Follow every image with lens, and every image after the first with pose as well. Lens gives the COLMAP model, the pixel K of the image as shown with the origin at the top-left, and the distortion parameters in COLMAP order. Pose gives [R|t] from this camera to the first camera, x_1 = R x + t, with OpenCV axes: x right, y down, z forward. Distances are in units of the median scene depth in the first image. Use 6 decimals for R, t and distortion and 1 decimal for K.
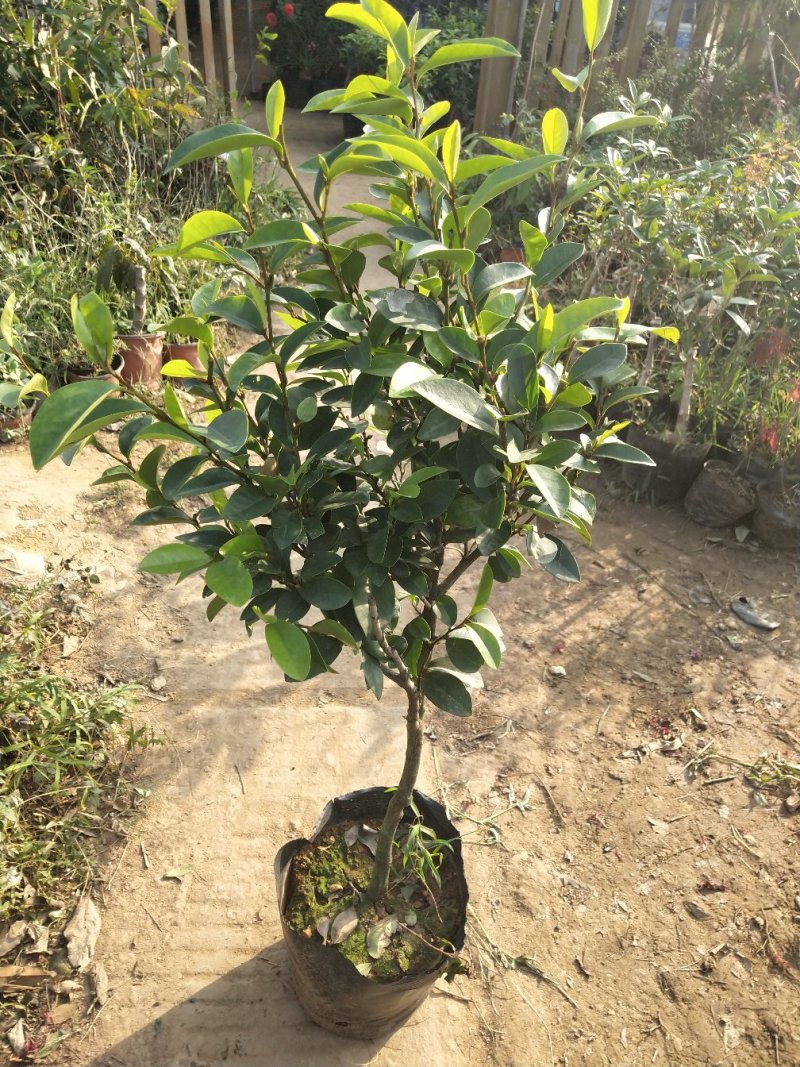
lens RADIAL K [[833.4, 0, 402.1], [0, 833.4, 540.0], [0, 0, 1]] dist [-0.037558, 0.076397]
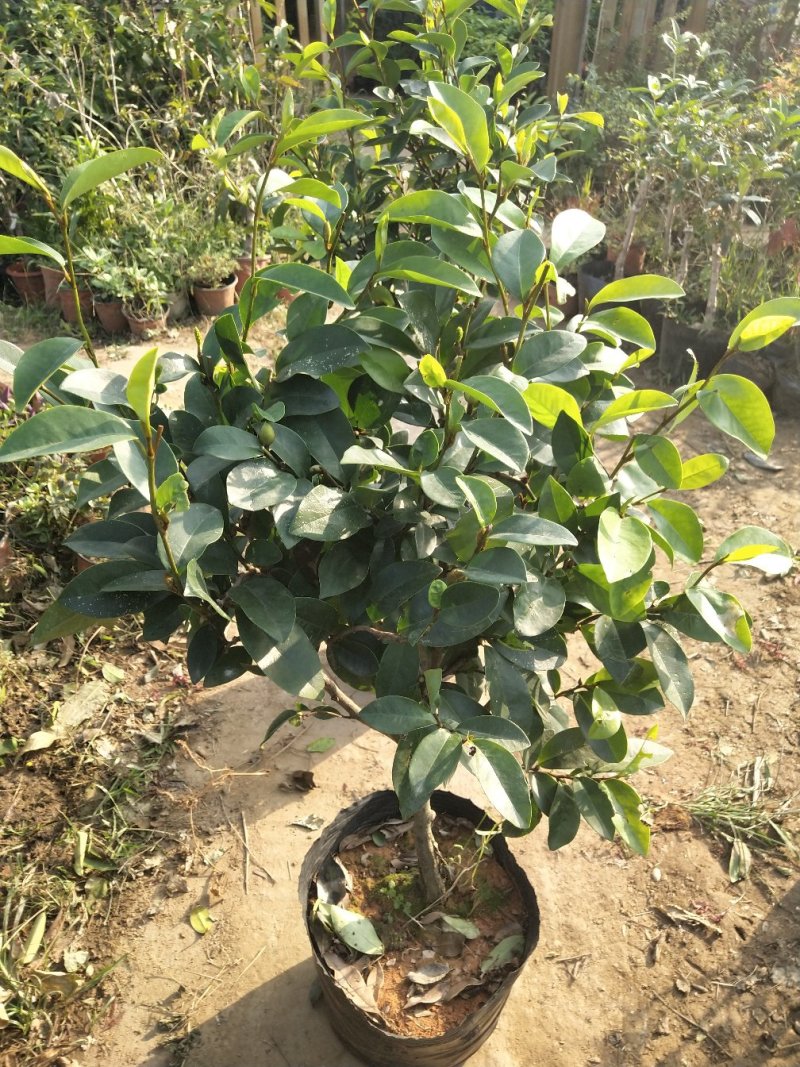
lens RADIAL K [[833.4, 0, 402.1], [0, 833.4, 540.0], [0, 0, 1]] dist [-0.037558, 0.076397]
pose [[0.993745, -0.001046, -0.111667, 0.043383], [0.000654, 0.999993, -0.003548, 0.181604], [0.111670, 0.003452, 0.993739, -0.194417]]
